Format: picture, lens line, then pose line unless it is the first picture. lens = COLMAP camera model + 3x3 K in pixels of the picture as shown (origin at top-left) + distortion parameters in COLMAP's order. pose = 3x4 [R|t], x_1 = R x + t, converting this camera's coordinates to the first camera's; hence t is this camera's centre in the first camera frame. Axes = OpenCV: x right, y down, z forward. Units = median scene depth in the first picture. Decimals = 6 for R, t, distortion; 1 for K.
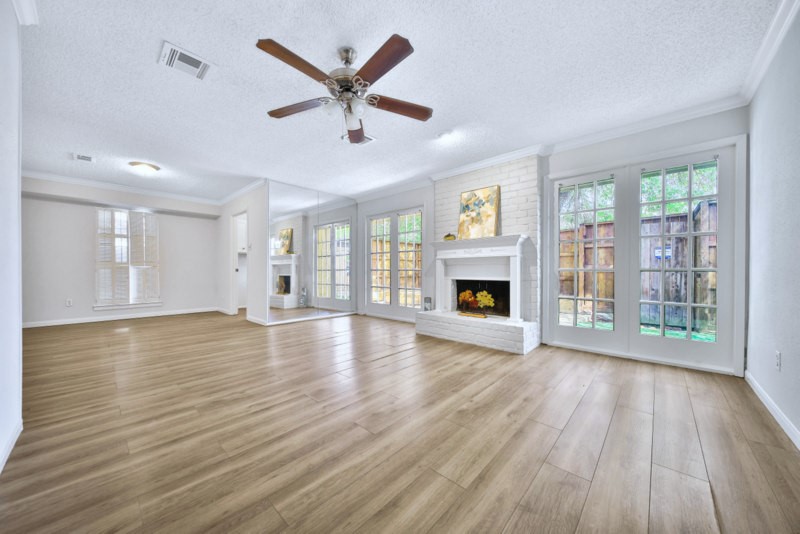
lens RADIAL K [[283.0, 0, 399.8], [0, 283.0, 268.2], [0, 0, 1]] dist [-0.007617, 0.000230]
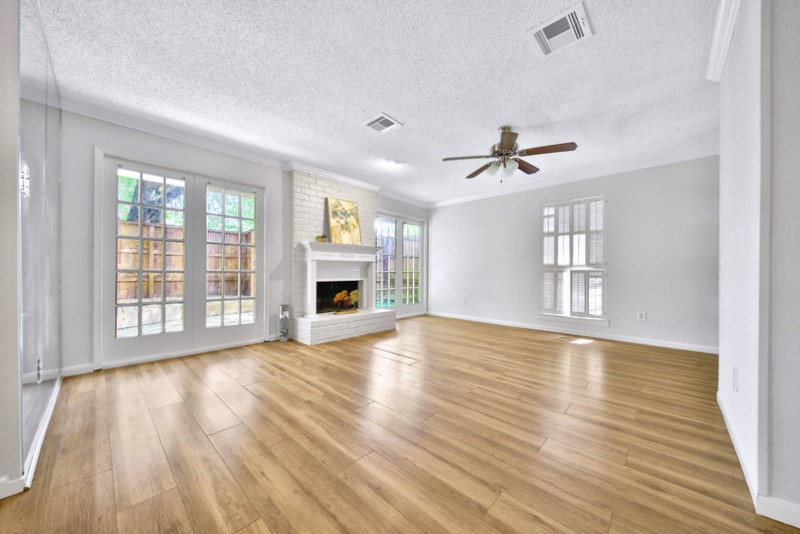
lens RADIAL K [[283.0, 0, 393.9], [0, 283.0, 270.5], [0, 0, 1]] dist [-0.007617, 0.000230]
pose [[0.031504, 0.001051, 0.999503, -0.853519], [-0.007709, 0.999970, -0.000809, -0.000650], [-0.999474, -0.007680, 0.031511, 0.772411]]
